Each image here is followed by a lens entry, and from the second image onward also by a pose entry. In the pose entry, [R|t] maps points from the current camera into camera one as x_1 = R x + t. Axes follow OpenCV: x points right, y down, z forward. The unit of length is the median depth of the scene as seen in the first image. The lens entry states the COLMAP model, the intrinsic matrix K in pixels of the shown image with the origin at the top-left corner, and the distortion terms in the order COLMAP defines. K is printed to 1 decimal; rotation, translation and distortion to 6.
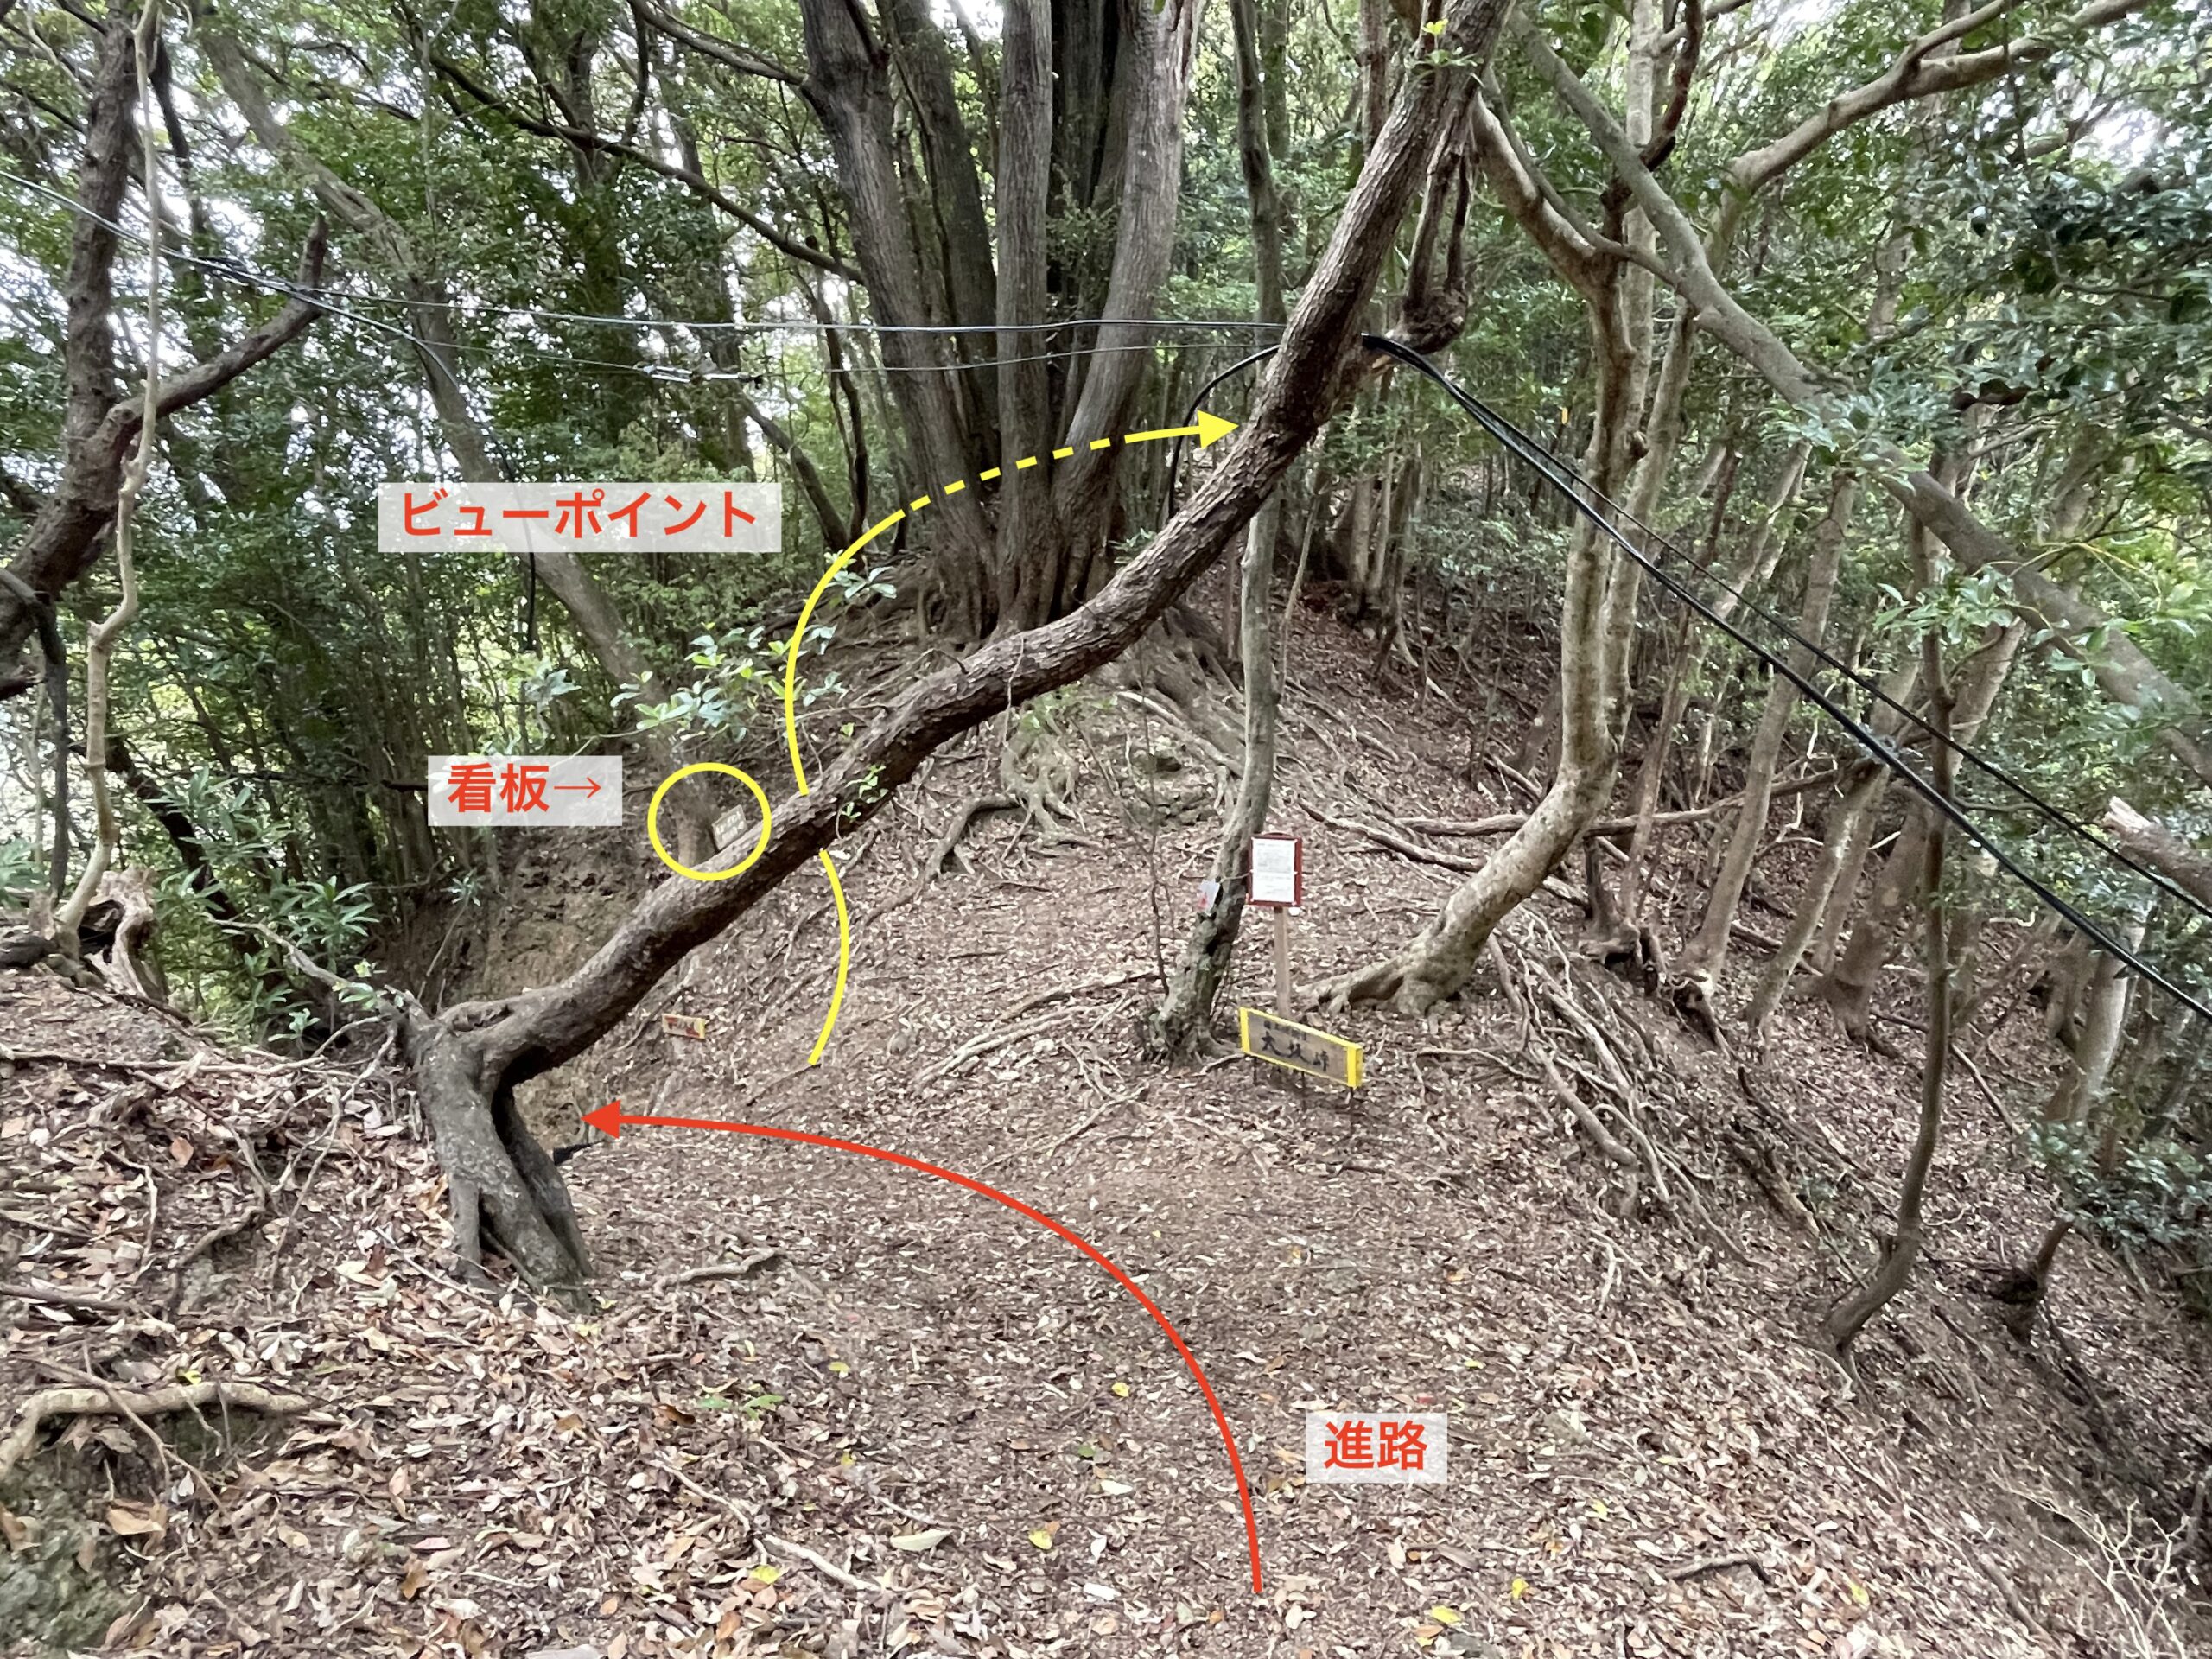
lens RADIAL K [[1439.3, 0, 1104.2], [0, 1439.3, 829.3], [0, 0, 1]] dist [0.000286, -0.000177]
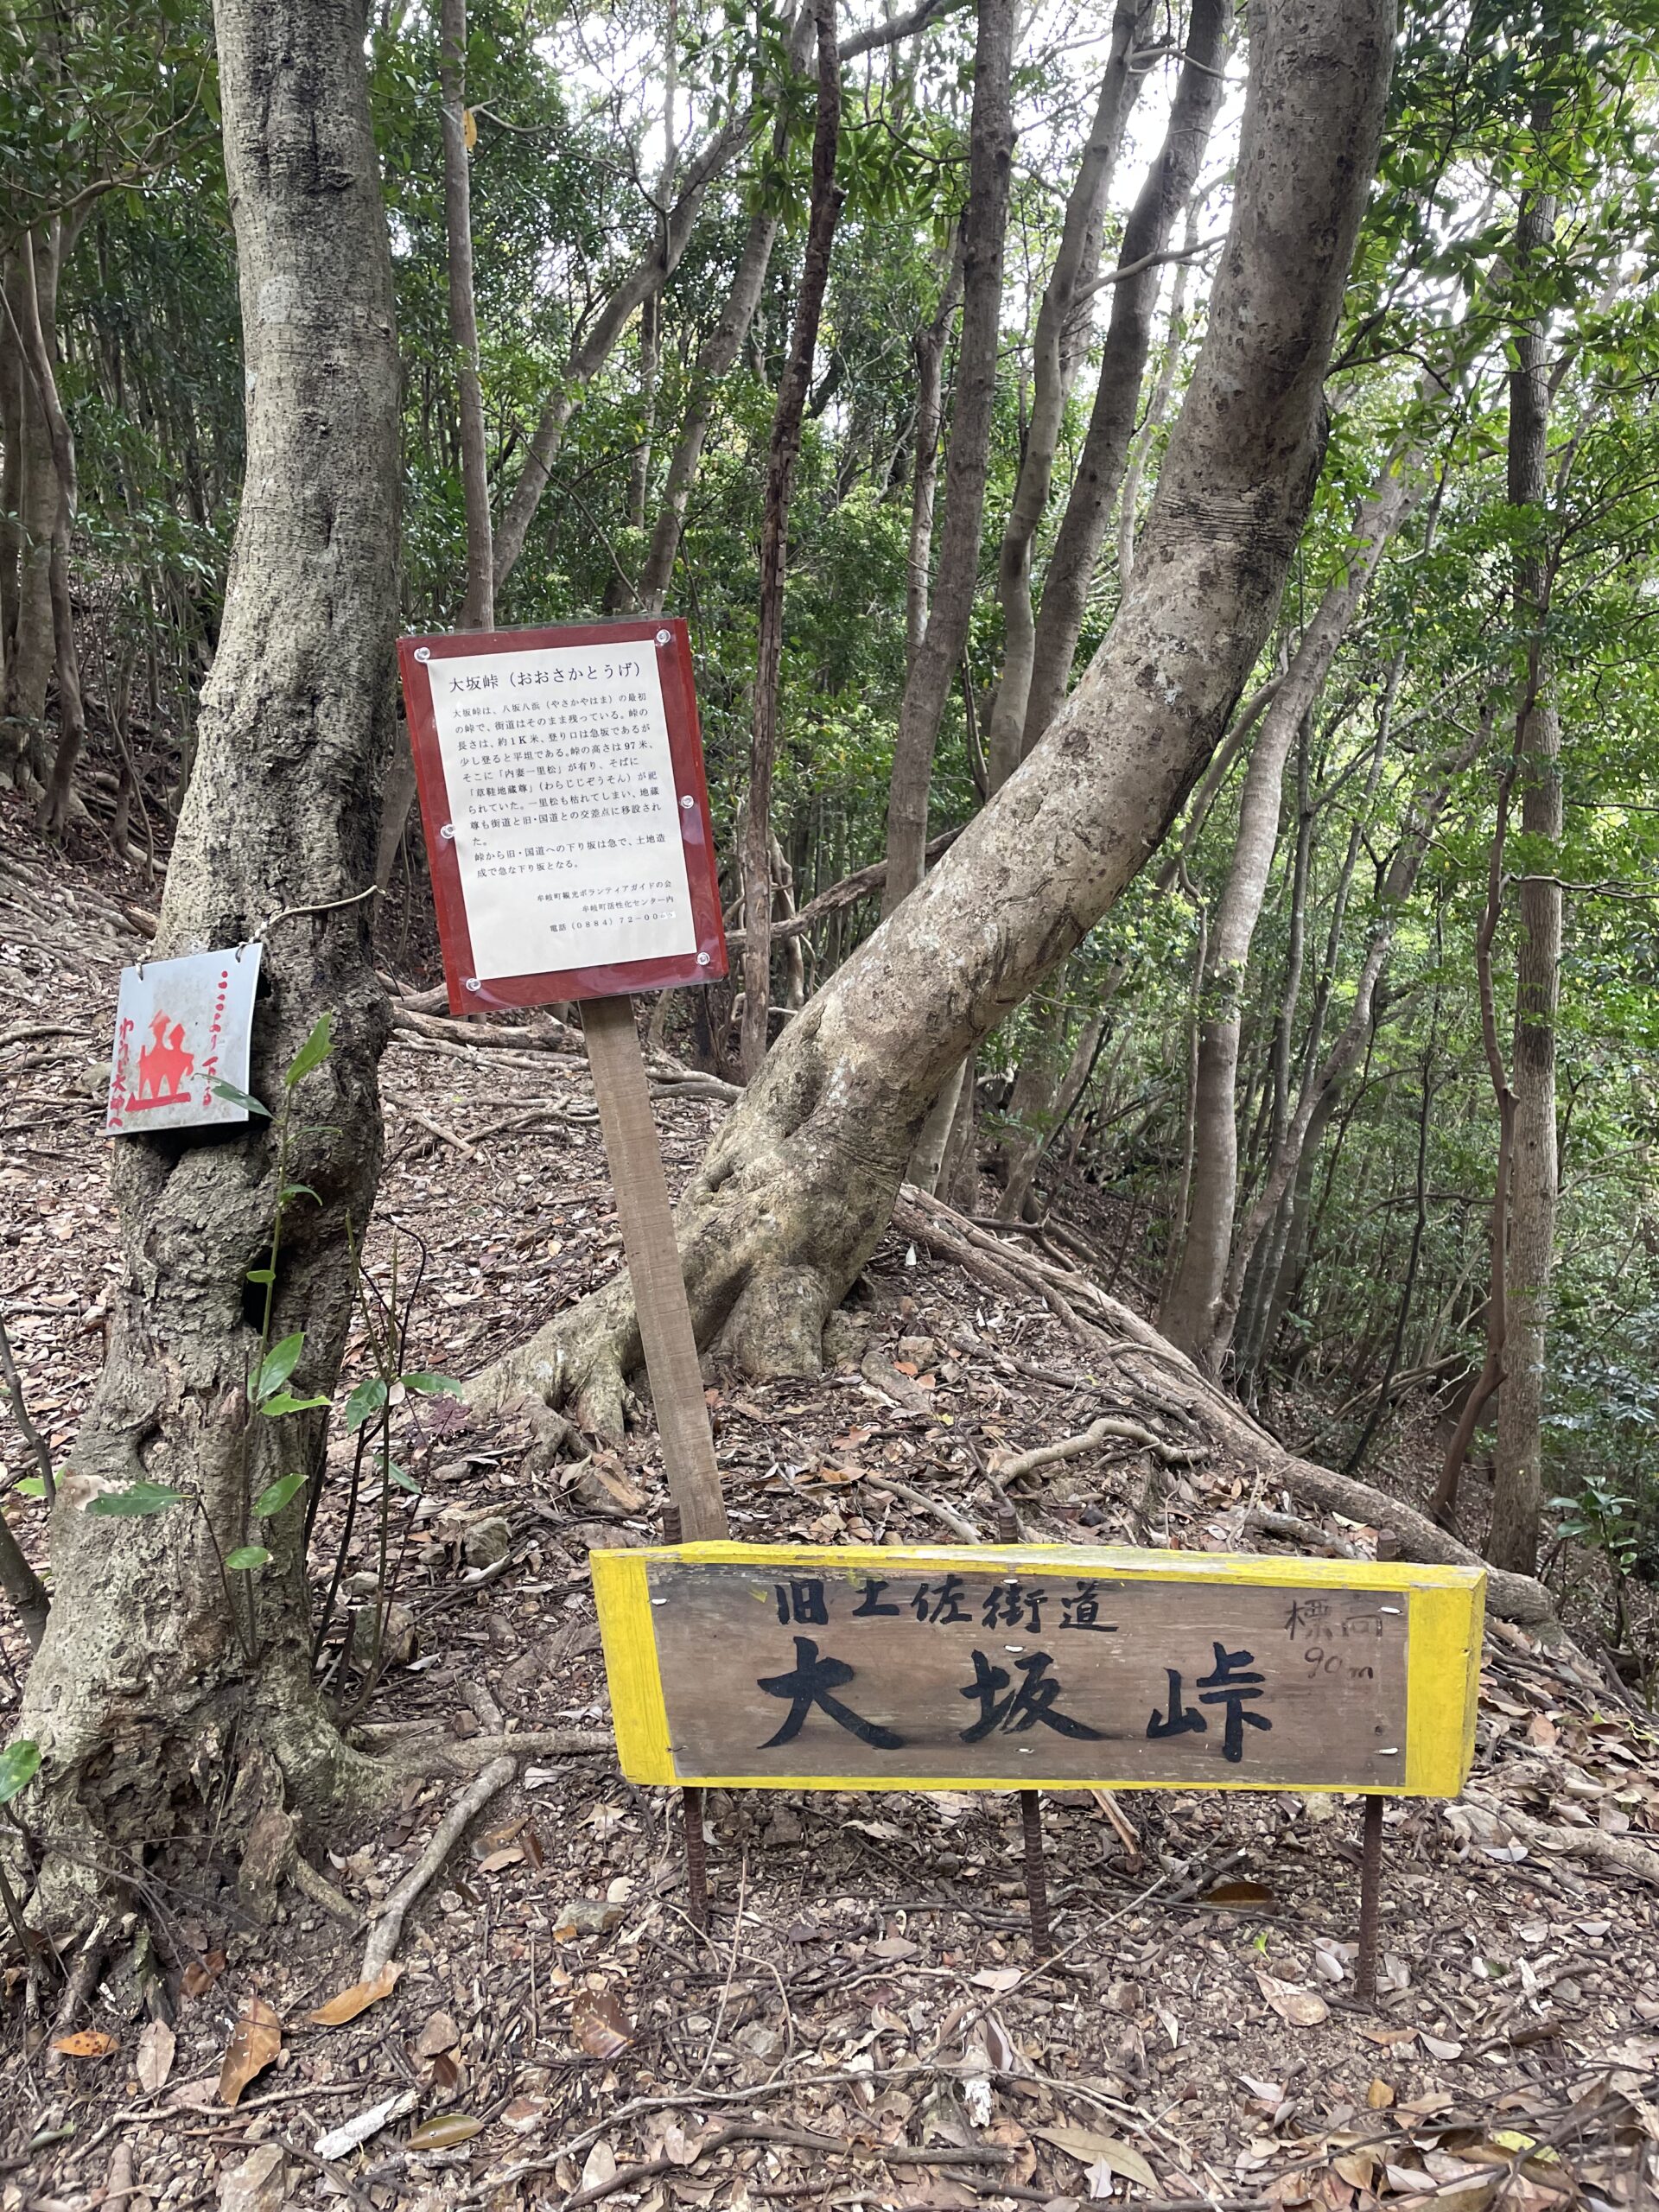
lens RADIAL K [[1672.0, 0, 829.3], [0, 1672.0, 1102.9], [0, 0, 1]] dist [0.002898, 0.000409]
pose [[0.754385, -0.166912, 0.634857, -0.005157], [0.186430, 0.981786, 0.036594, 0.063918], [-0.629402, 0.090751, 0.771763, 0.783530]]
